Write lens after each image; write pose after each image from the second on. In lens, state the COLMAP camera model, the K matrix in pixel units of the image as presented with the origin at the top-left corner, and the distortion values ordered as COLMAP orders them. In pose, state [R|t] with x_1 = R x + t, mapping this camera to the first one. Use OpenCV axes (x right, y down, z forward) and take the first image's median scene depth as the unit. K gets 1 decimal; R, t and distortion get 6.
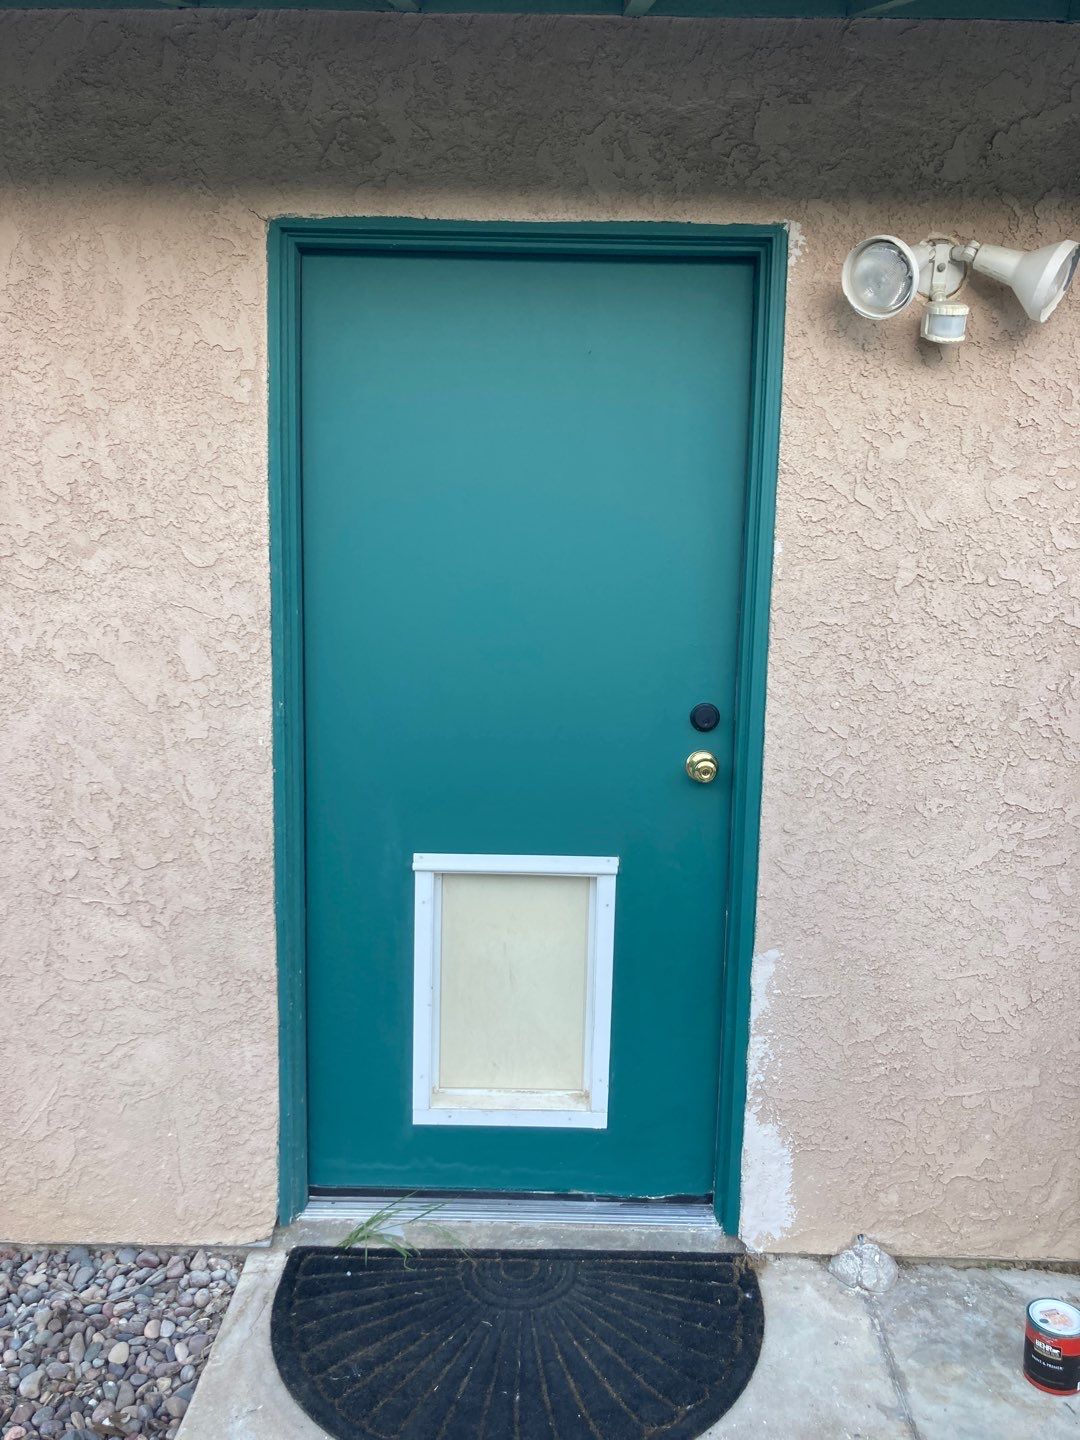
lens RADIAL K [[1181.2, 0, 537.4], [0, 1181.2, 711.7], [0, 0, 1]] dist [0.003978, 0.006070]
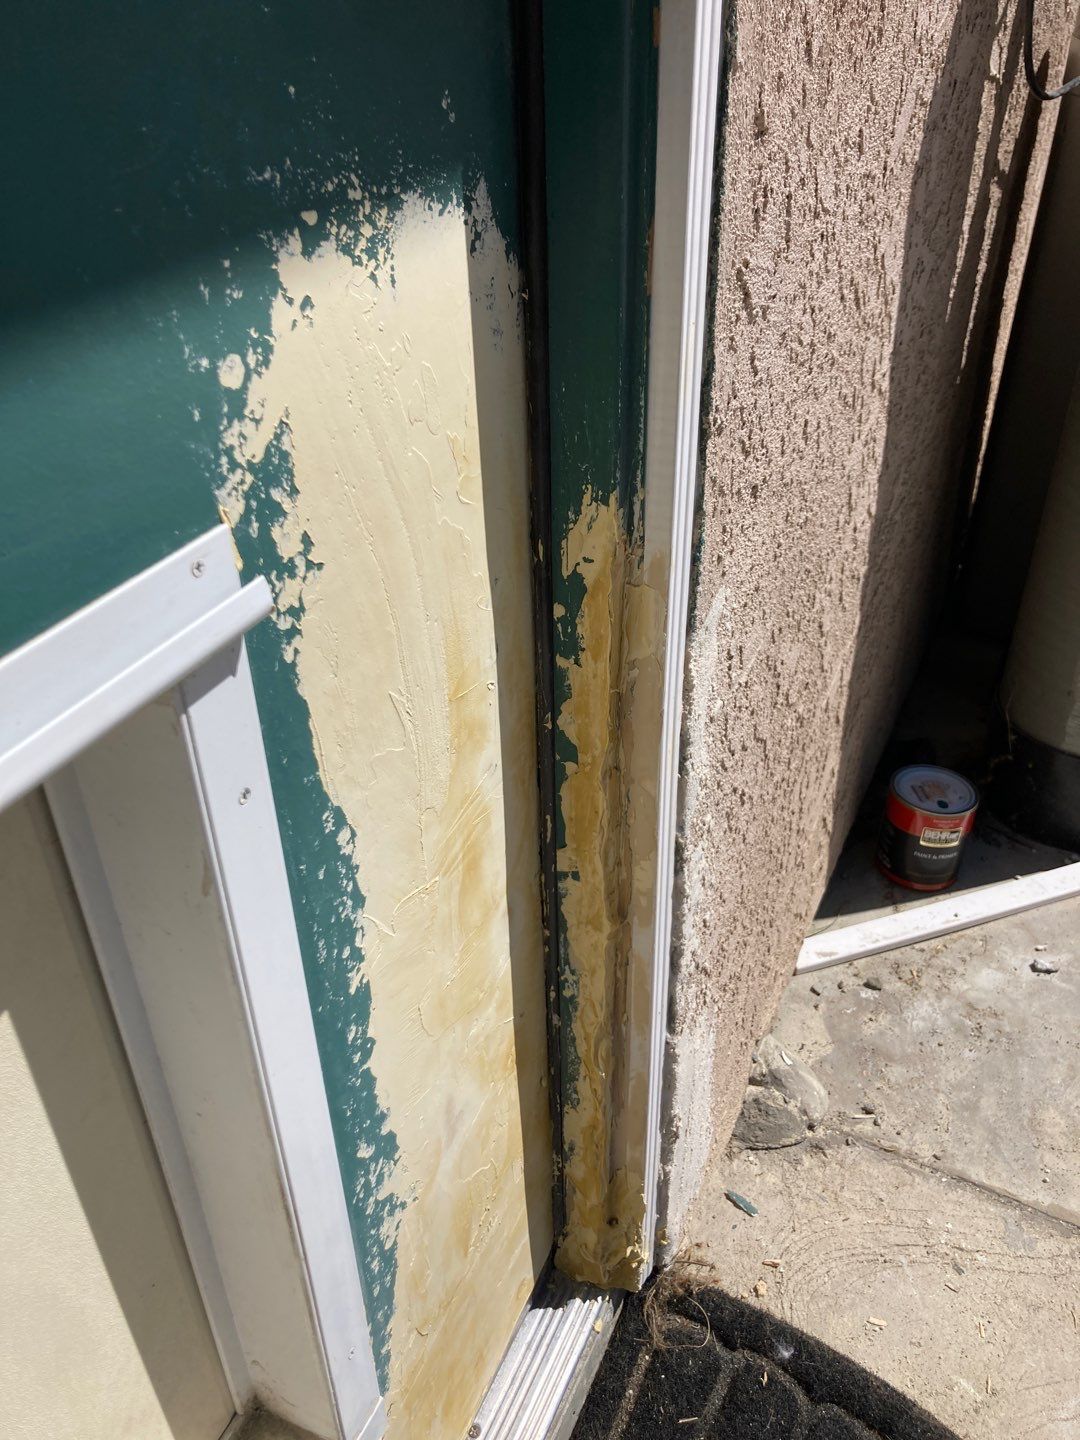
lens RADIAL K [[1181.2, 0, 542.3], [0, 1181.2, 714.9], [0, 0, 1]] dist [0.003978, 0.006070]
pose [[0.414979, -0.524828, 0.743201, -0.051346], [0.157670, 0.845980, 0.509370, 0.072454], [-0.896065, -0.094197, 0.433814, 0.918658]]
